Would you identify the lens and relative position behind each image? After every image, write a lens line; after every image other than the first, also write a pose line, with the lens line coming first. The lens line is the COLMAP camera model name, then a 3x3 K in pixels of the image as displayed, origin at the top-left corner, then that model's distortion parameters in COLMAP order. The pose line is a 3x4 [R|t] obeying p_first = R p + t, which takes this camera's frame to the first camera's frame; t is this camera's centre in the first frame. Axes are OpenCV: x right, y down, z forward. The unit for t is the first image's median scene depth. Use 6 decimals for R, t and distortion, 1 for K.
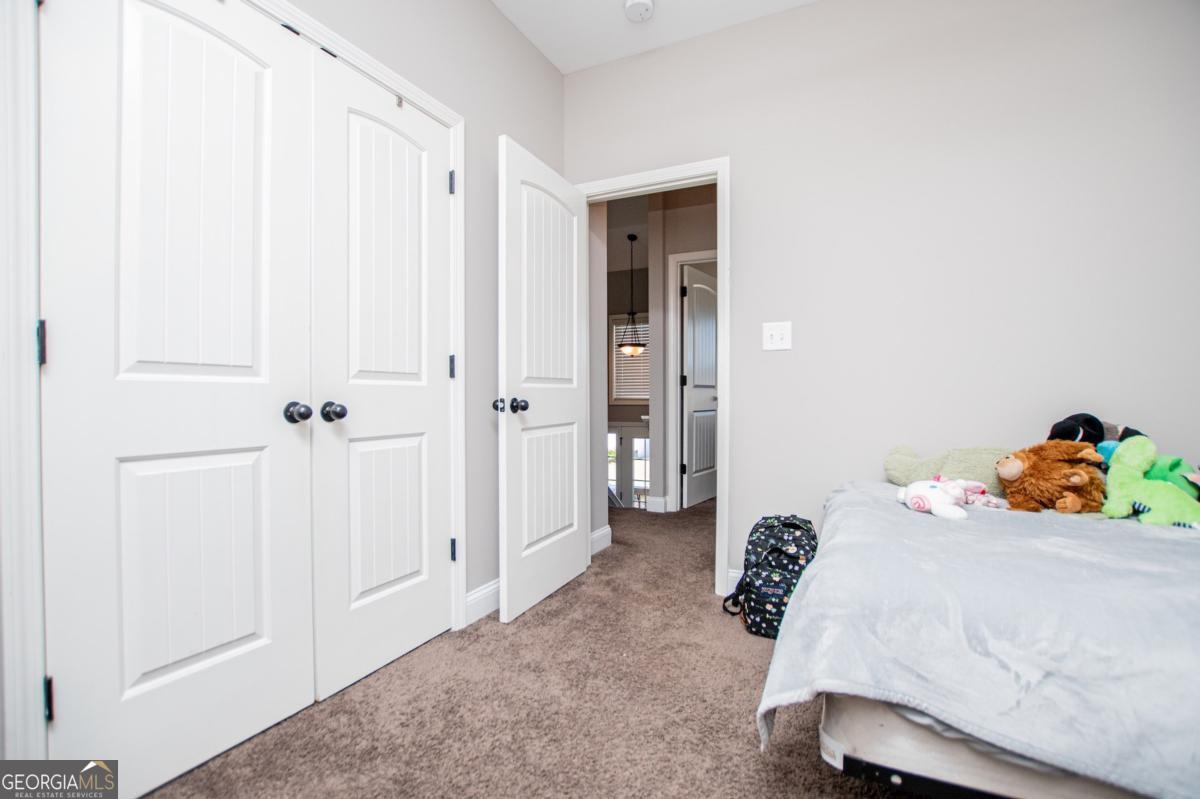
lens RADIAL K [[529.8, 0, 605.2], [0, 529.8, 400.9], [0, 0, 1]] dist [-0.026479, 0.000849]
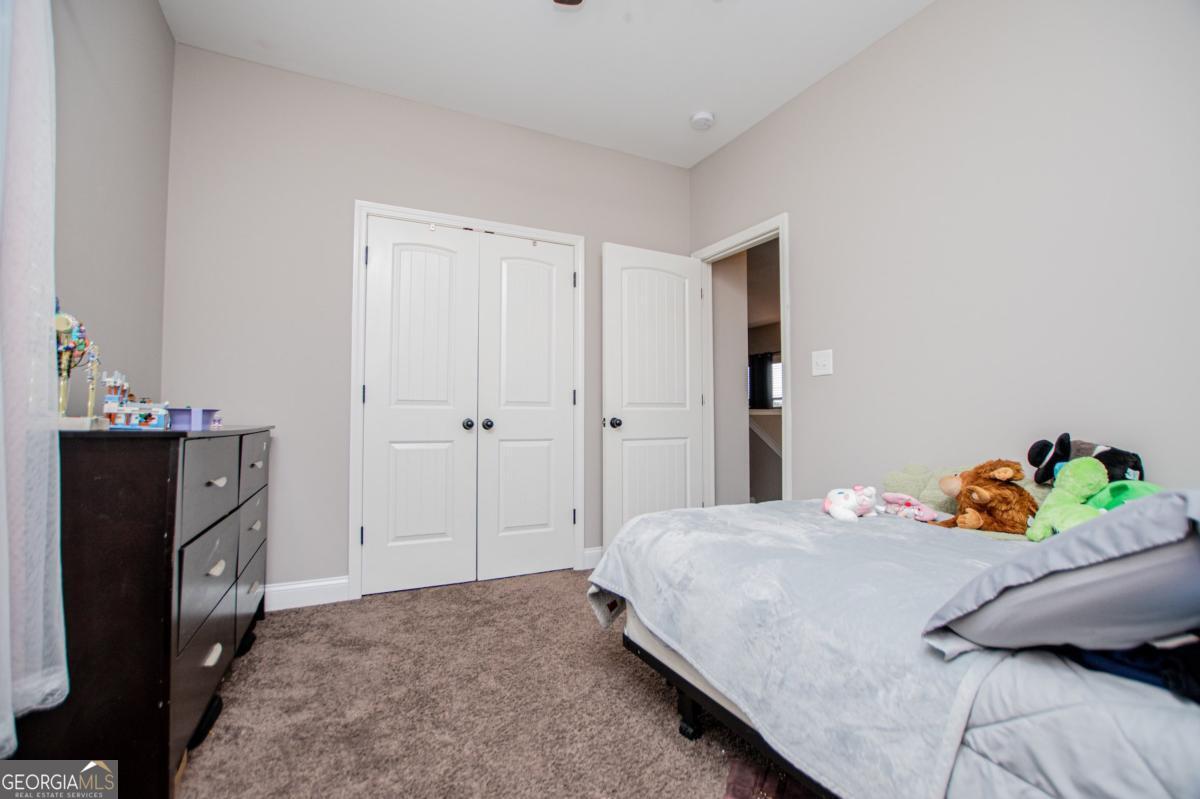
lens RADIAL K [[534.4, 0, 612.3], [0, 534.4, 397.8], [0, 0, 1]] dist [-0.029406, 0.000832]
pose [[0.810626, -0.020019, -0.585223, 1.000544], [-0.008056, 0.998940, -0.045330, 0.010530], [0.585510, 0.041460, 0.809605, -0.288497]]
